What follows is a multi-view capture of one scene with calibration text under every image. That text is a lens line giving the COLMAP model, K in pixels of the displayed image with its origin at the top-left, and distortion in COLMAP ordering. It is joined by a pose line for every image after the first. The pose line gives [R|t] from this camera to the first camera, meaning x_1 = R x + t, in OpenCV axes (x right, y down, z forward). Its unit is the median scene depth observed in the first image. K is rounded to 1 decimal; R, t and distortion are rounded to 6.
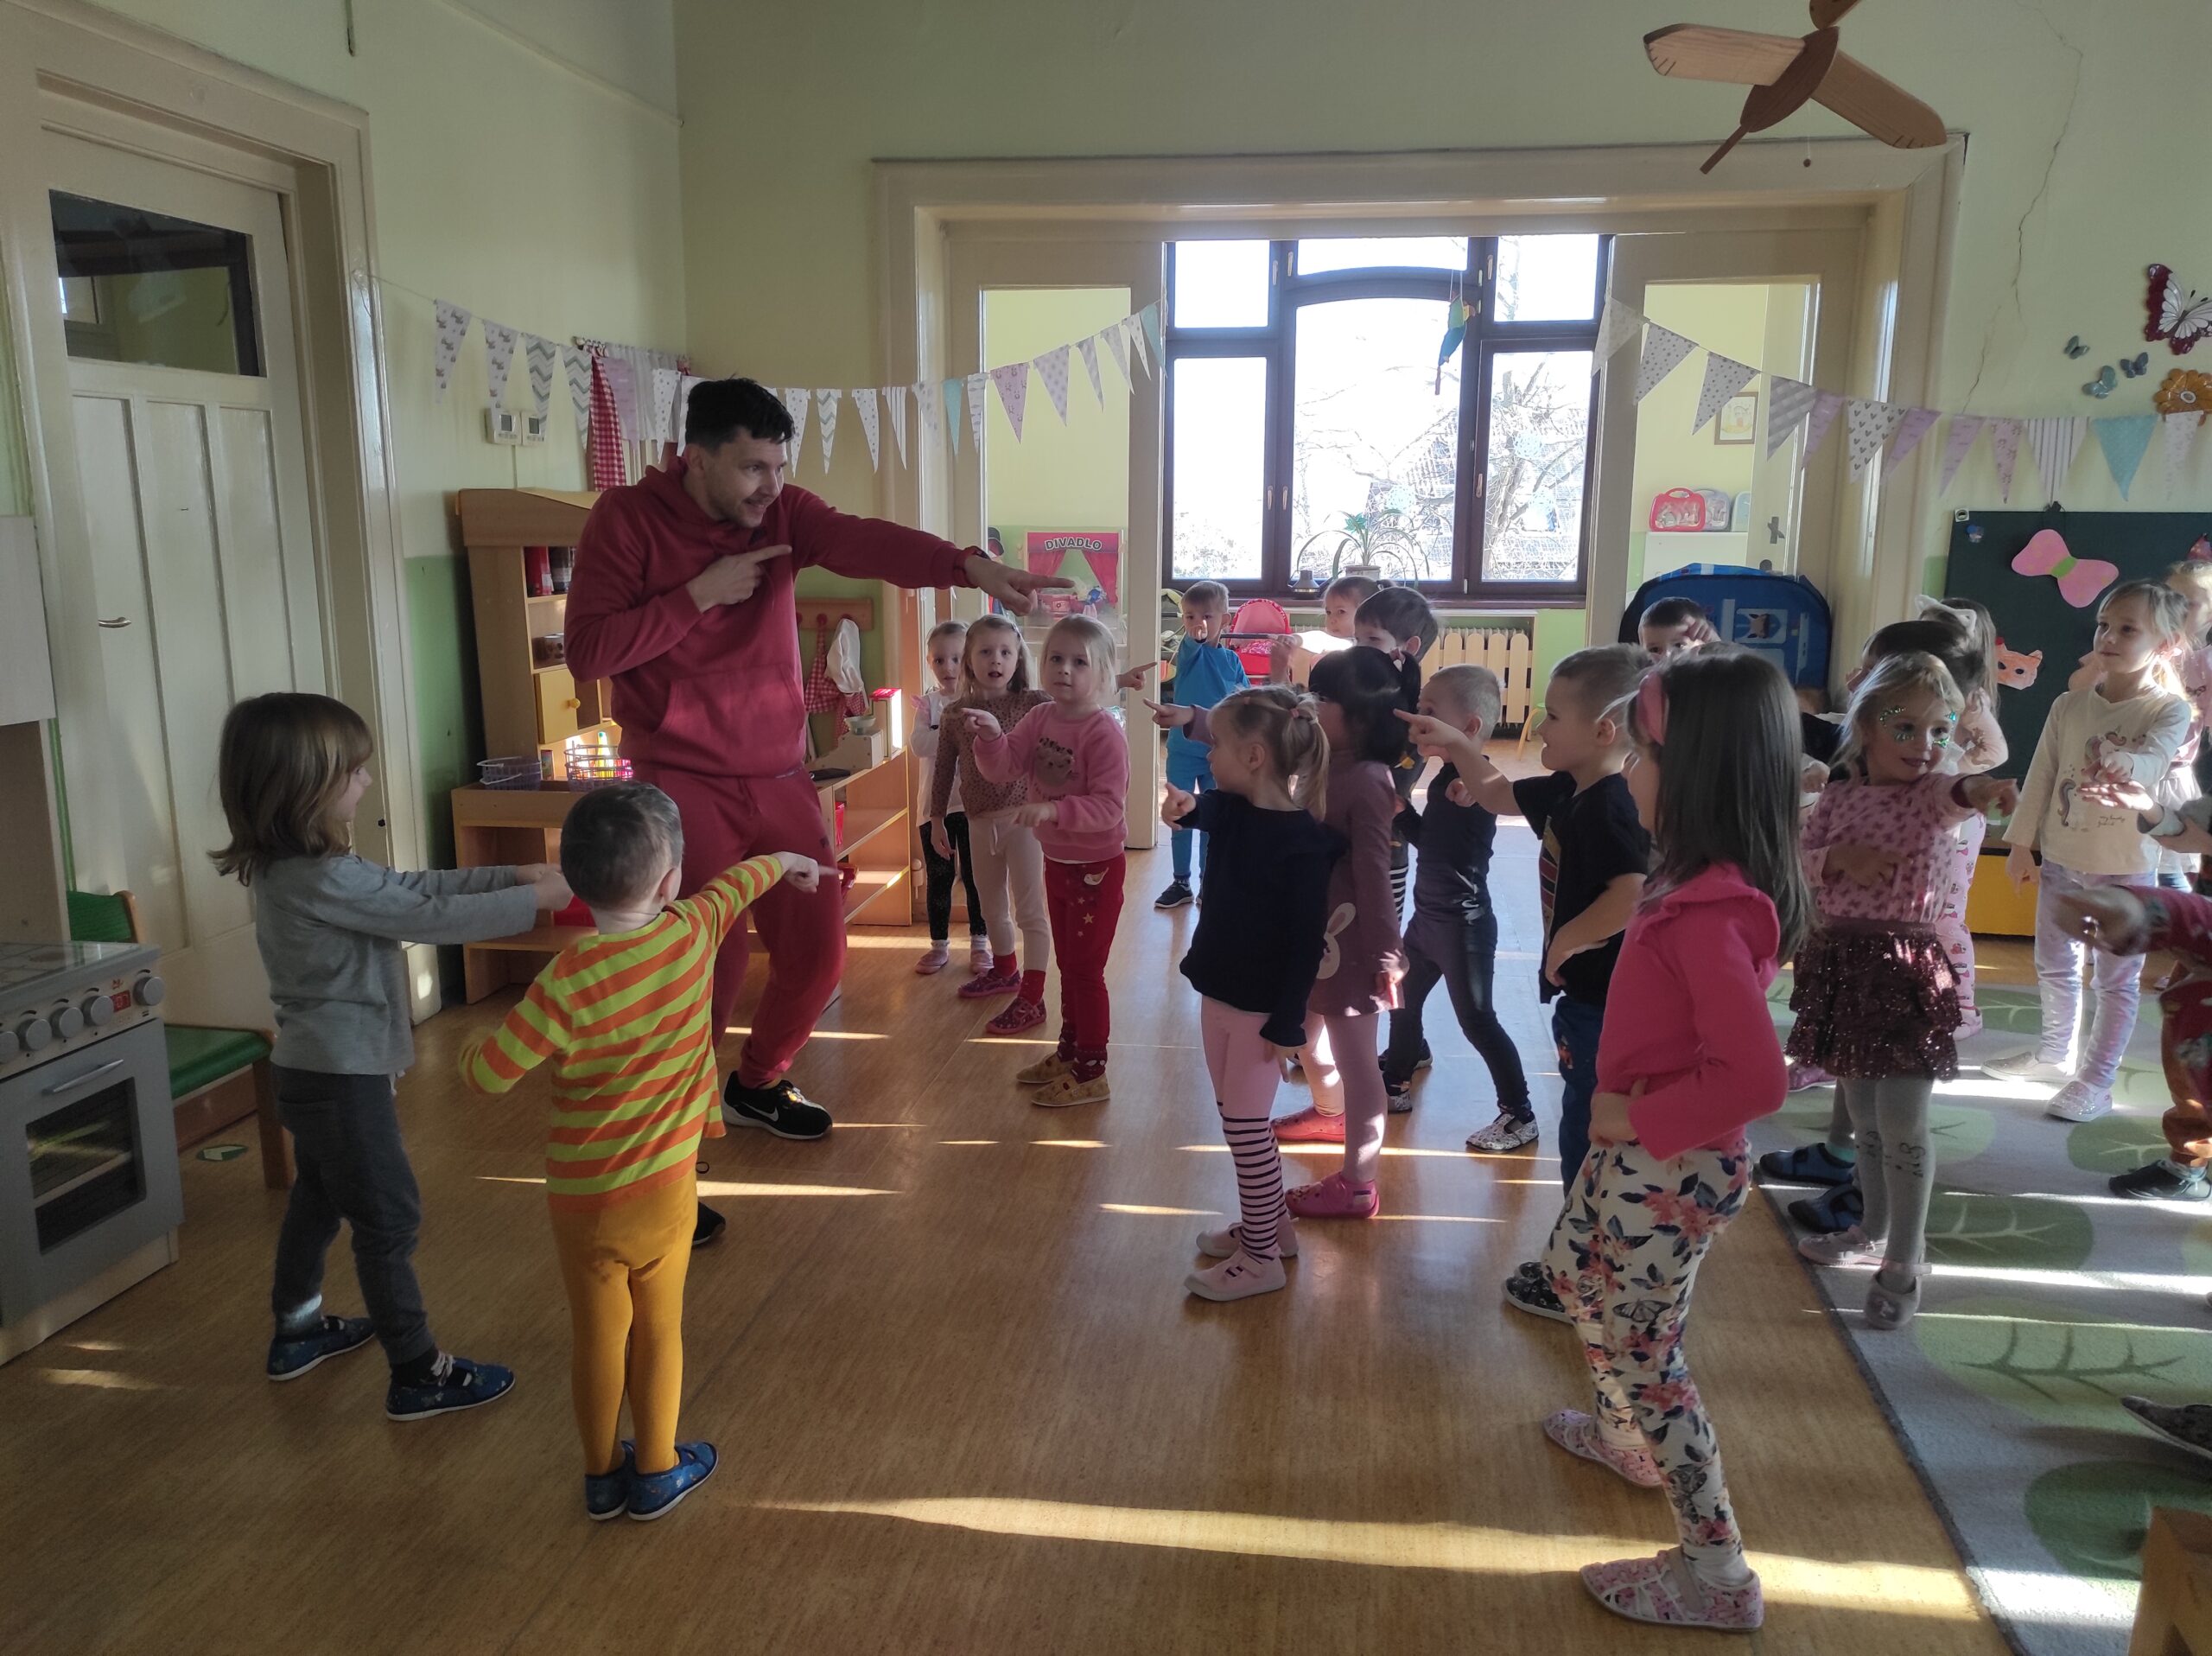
lens RADIAL K [[1586.7, 0, 1104.5], [0, 1586.7, 818.1], [0, 0, 1]] dist [0.005743, 0.004430]
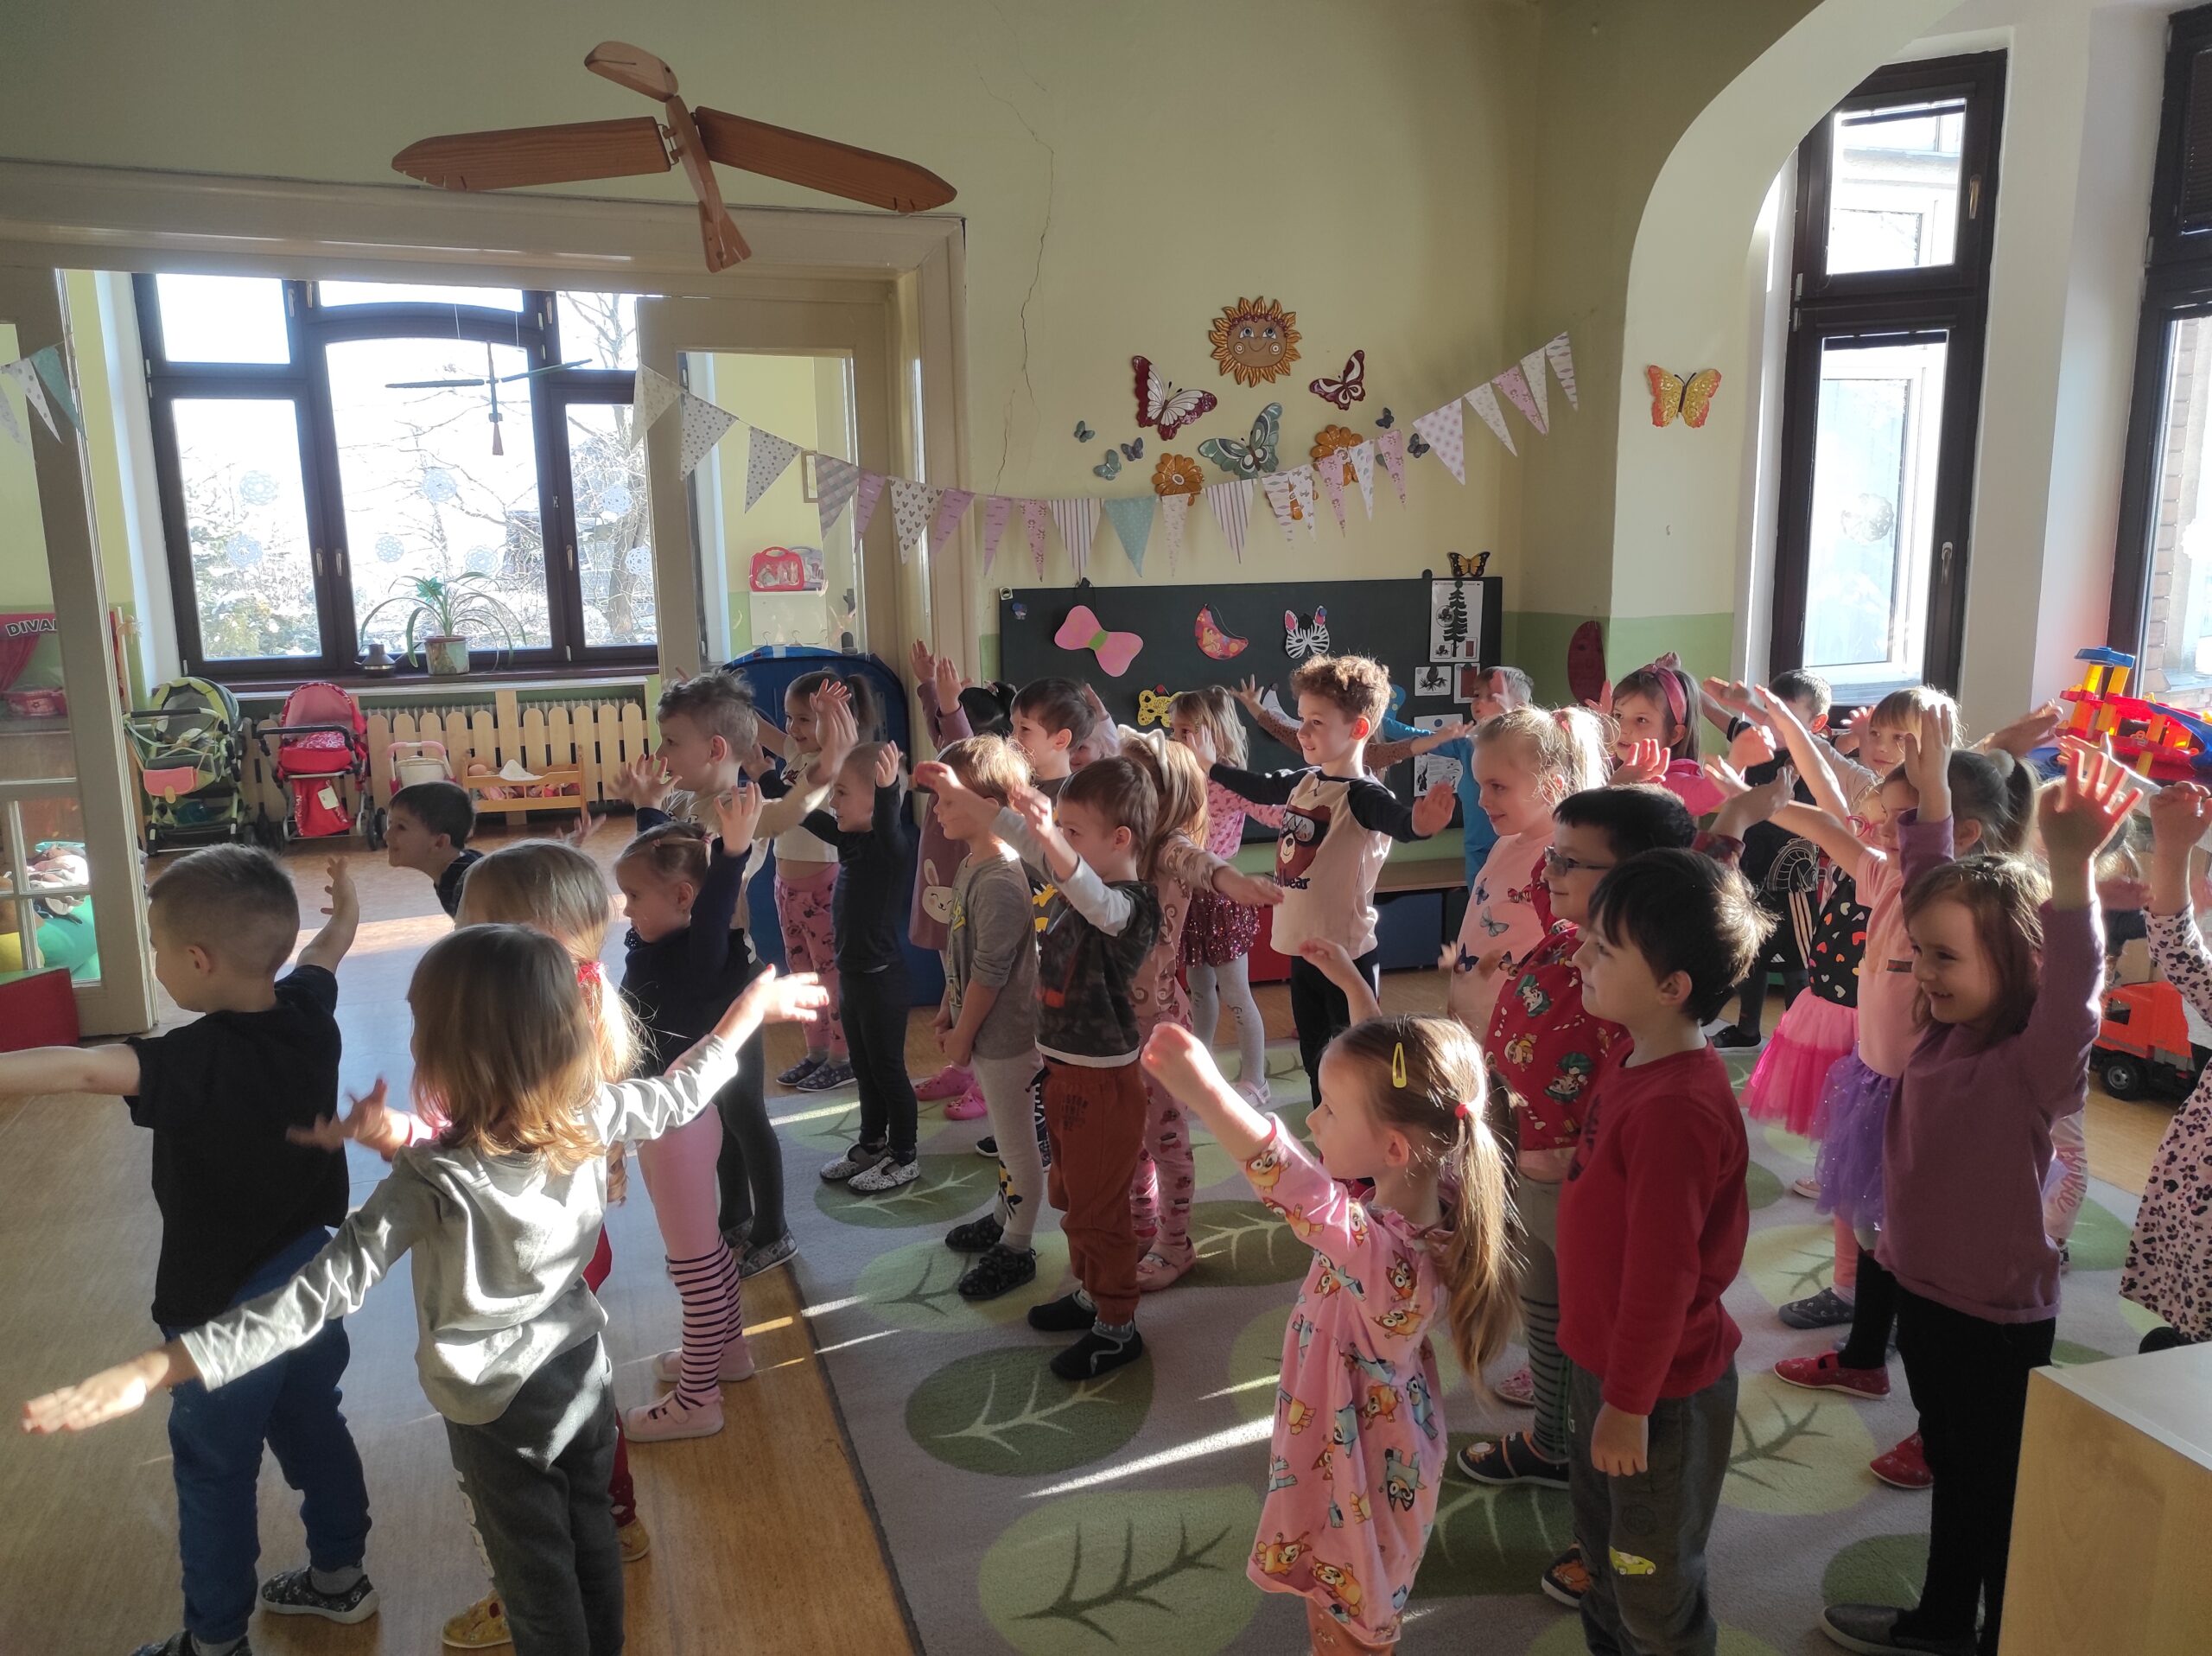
lens RADIAL K [[1627.2, 0, 1106.0], [0, 1627.2, 828.0], [0, 0, 1]] dist [0.045196, -0.036181]
pose [[0.868725, -0.104167, 0.484218, 0.071669], [0.115495, 0.993287, 0.006474, -0.039408], [-0.481642, 0.050301, 0.874924, 0.062135]]
